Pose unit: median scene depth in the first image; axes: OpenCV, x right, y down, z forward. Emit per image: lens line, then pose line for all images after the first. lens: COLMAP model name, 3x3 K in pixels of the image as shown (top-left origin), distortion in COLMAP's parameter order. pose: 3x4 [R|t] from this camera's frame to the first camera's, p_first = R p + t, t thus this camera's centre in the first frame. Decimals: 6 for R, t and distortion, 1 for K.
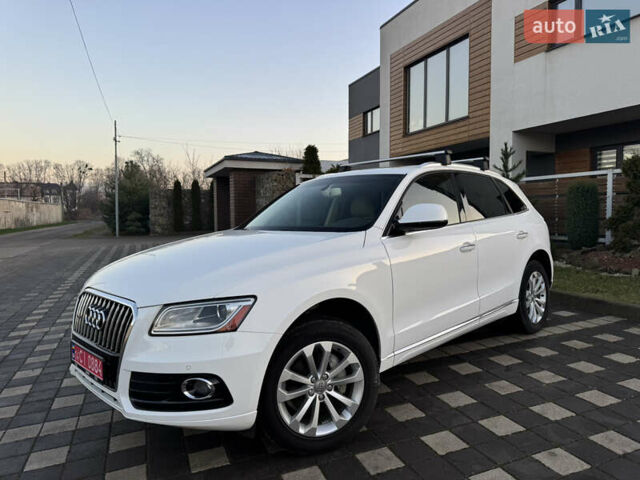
lens RADIAL K [[455.2, 0, 323.7], [0, 455.2, 236.6], [0, 0, 1]] dist [0.043891, -0.041953]
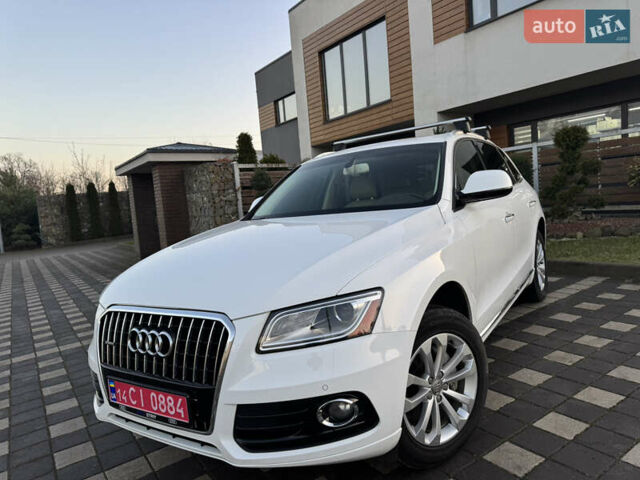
lens RADIAL K [[455.2, 0, 320.2], [0, 455.2, 243.1], [0, 0, 1]] dist [0.043891, -0.041953]
pose [[0.974709, -0.091312, 0.203971, -0.228296], [0.085666, 0.995660, 0.036361, 0.007693], [-0.206406, -0.017968, 0.978301, 0.132713]]
